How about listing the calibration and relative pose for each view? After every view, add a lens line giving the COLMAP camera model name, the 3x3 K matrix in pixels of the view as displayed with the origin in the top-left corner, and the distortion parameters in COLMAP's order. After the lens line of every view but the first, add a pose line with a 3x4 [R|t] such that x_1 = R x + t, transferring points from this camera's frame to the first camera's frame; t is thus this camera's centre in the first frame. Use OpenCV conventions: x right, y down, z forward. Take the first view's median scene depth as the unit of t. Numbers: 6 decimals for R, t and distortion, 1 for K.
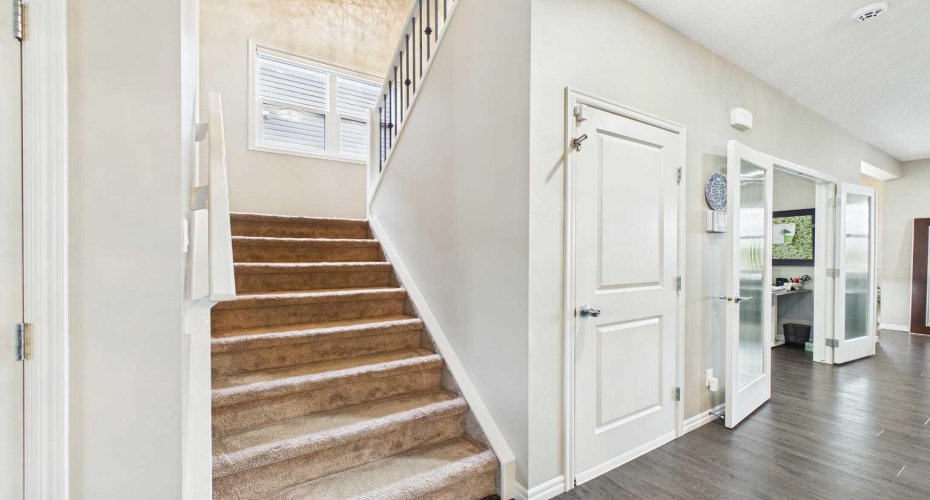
lens RADIAL K [[393.1, 0, 464.2], [0, 393.1, 254.9], [0, 0, 1]] dist [0.000268, 0.000059]
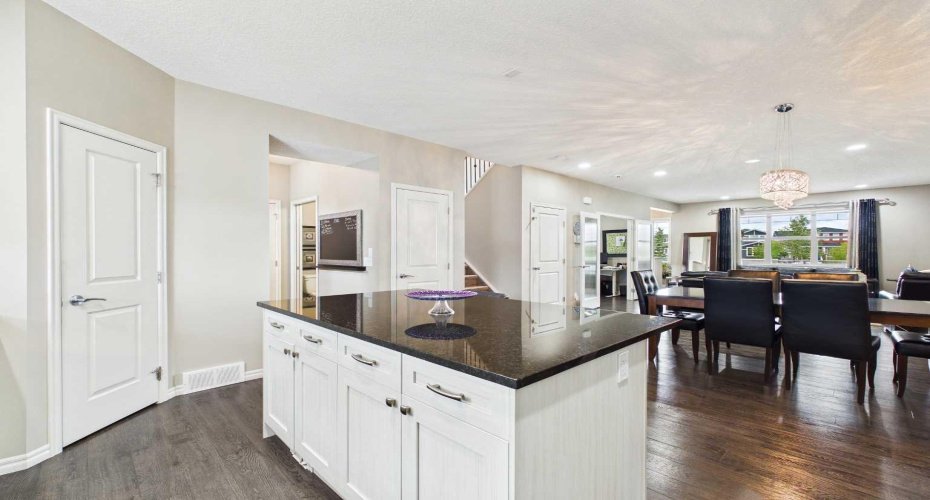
lens RADIAL K [[393.1, 0, 464.2], [0, 393.1, 254.9], [0, 0, 1]] dist [0.000268, 0.000059]
pose [[0.982001, -0.006415, 0.188768, -0.674352], [0.006287, 0.999979, 0.001274, 0.016980], [-0.188772, -0.000064, 0.982021, -1.587208]]
